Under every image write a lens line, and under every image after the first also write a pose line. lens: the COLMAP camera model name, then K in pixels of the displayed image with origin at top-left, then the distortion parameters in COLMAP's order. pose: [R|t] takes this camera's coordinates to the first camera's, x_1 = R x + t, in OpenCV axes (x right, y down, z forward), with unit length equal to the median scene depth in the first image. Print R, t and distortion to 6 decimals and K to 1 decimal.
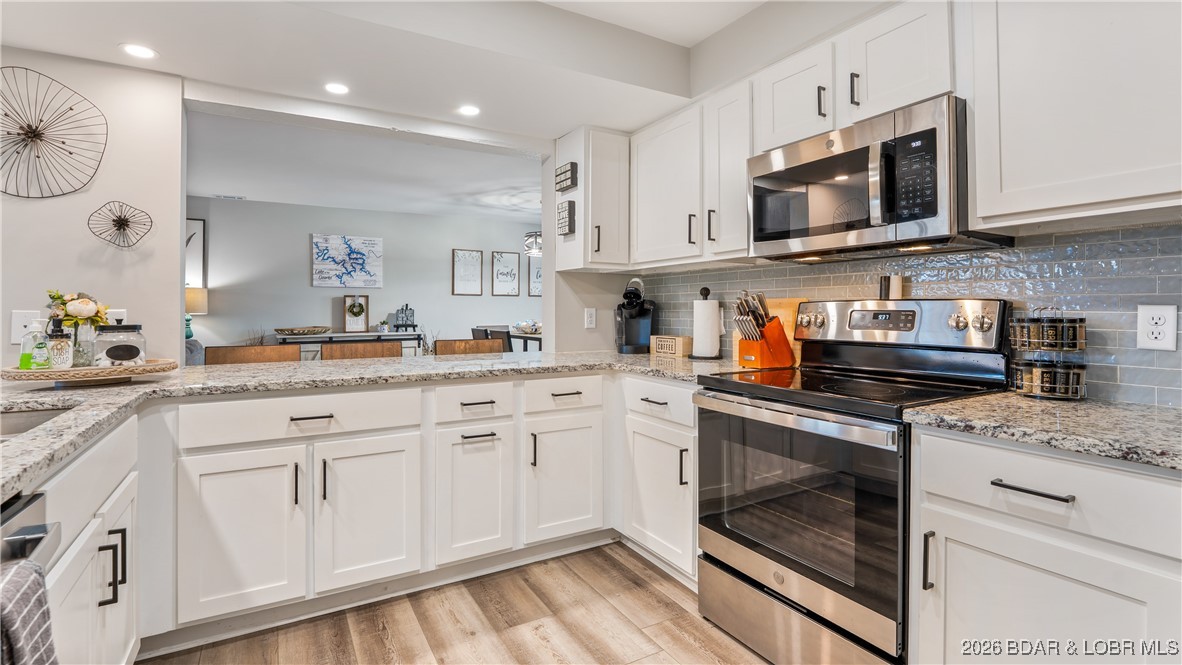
lens RADIAL K [[538.2, 0, 586.2], [0, 538.2, 305.9], [0, 0, 1]] dist [-0.019215, 0.001327]
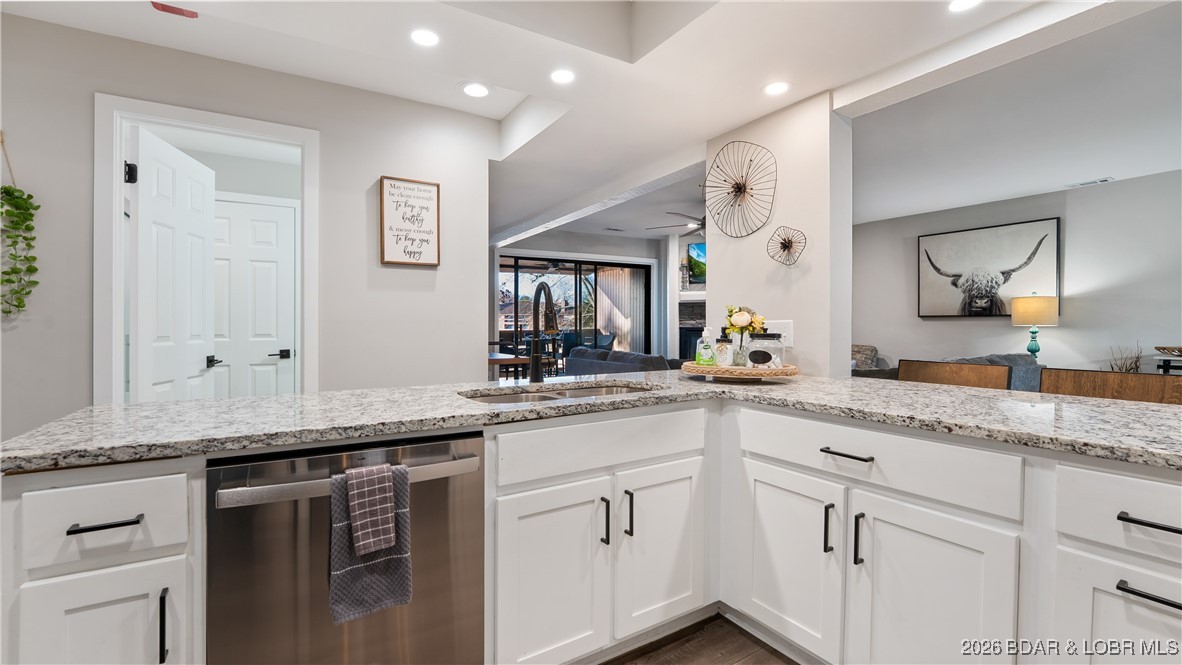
lens RADIAL K [[503.1, 0, 583.7], [0, 503.1, 330.6], [0, 0, 1]] dist [-0.016981, -0.000530]
pose [[0.018529, 0.014081, -0.999729, 0.191526], [0.010035, 0.999848, 0.014269, 0.009143], [0.999778, -0.010297, 0.018385, 0.521948]]
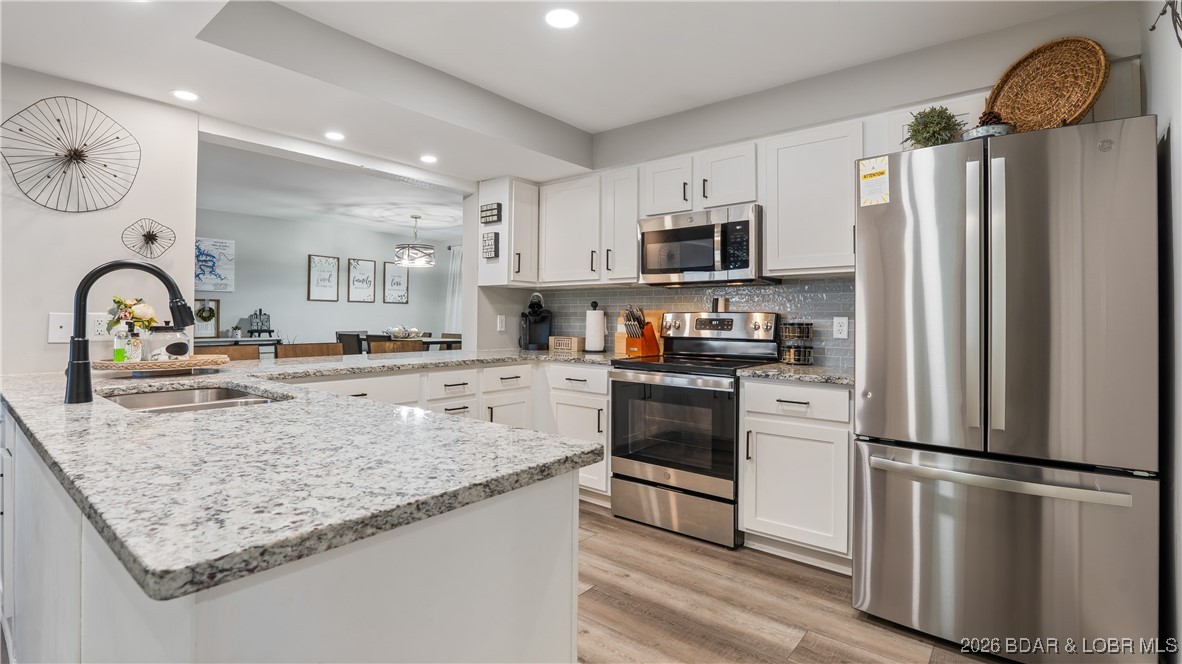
lens RADIAL K [[538.2, 0, 585.9], [0, 538.2, 311.7], [0, 0, 1]] dist [-0.019215, 0.001327]
pose [[0.935464, 0.012210, 0.353210, -0.383817], [-0.011162, 0.999925, -0.005003, -0.000128], [-0.353245, 0.000737, 0.935531, -0.395753]]
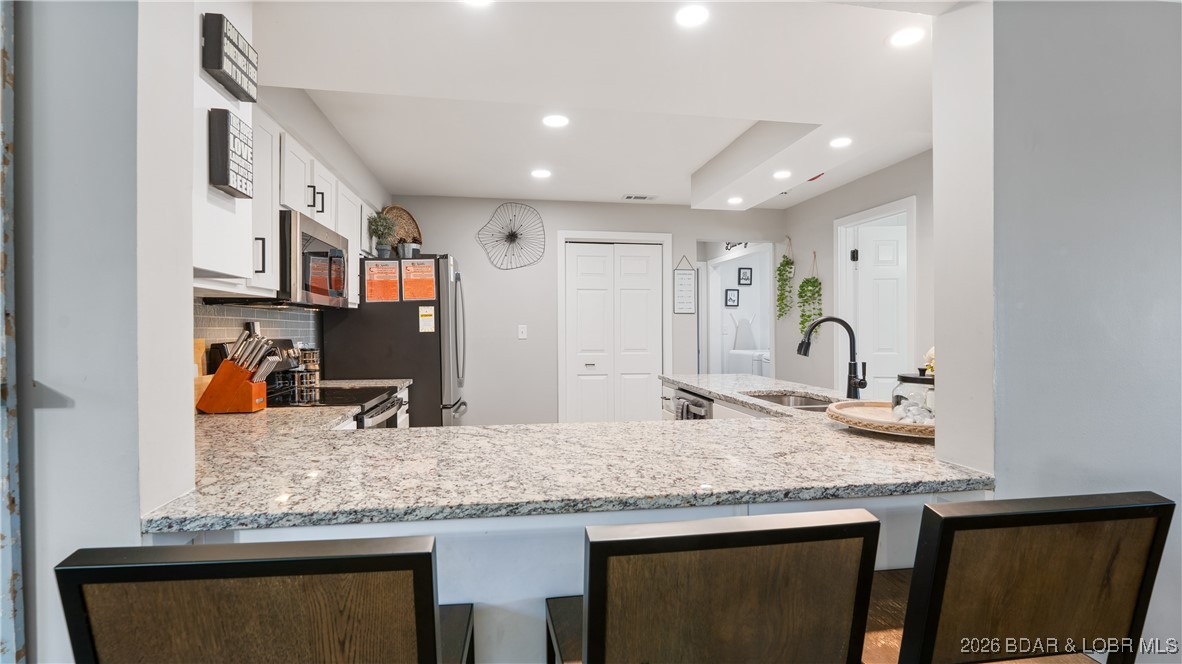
lens RADIAL K [[538.2, 0, 583.9], [0, 538.2, 330.9], [0, 0, 1]] dist [-0.019215, 0.001327]
pose [[-0.925949, 0.000573, 0.377648, -0.679068], [-0.001373, 0.999987, -0.004883, -0.027393], [-0.377645, -0.005040, -0.925937, 1.780081]]
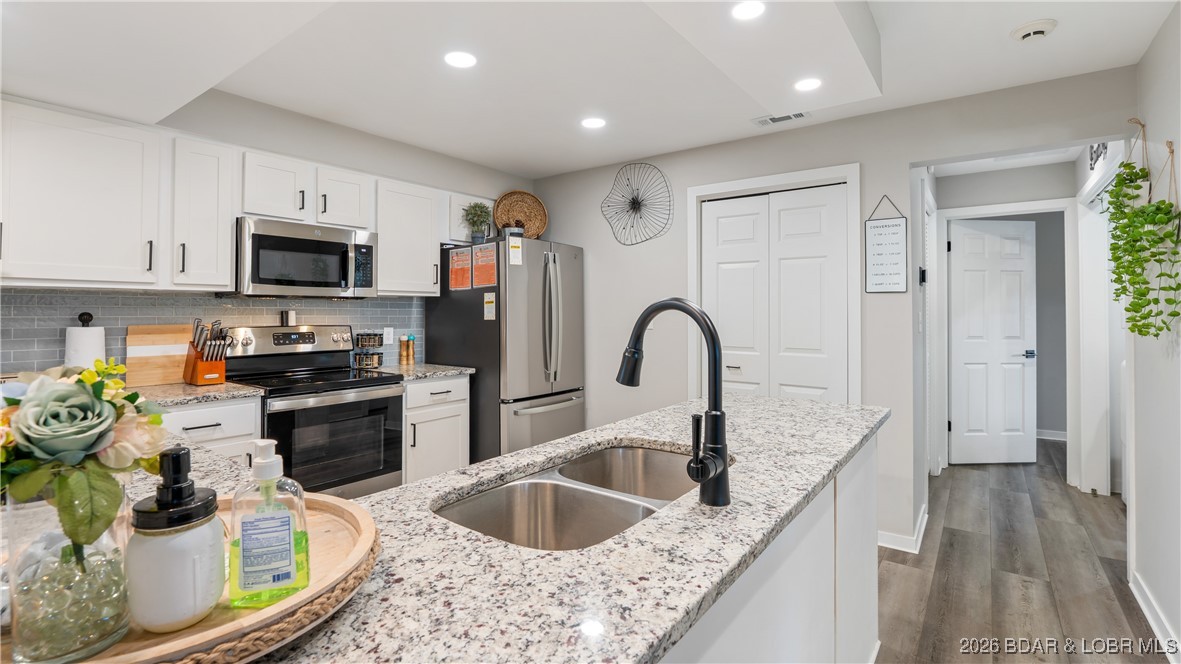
lens RADIAL K [[537.8, 0, 581.6], [0, 537.8, 312.8], [0, 0, 1]] dist [-0.019215, 0.001327]
pose [[-0.375848, 0.000221, 0.926681, -1.173354], [-0.008251, 0.999960, -0.003585, -0.049045], [-0.926645, -0.008994, -0.375831, 0.742270]]
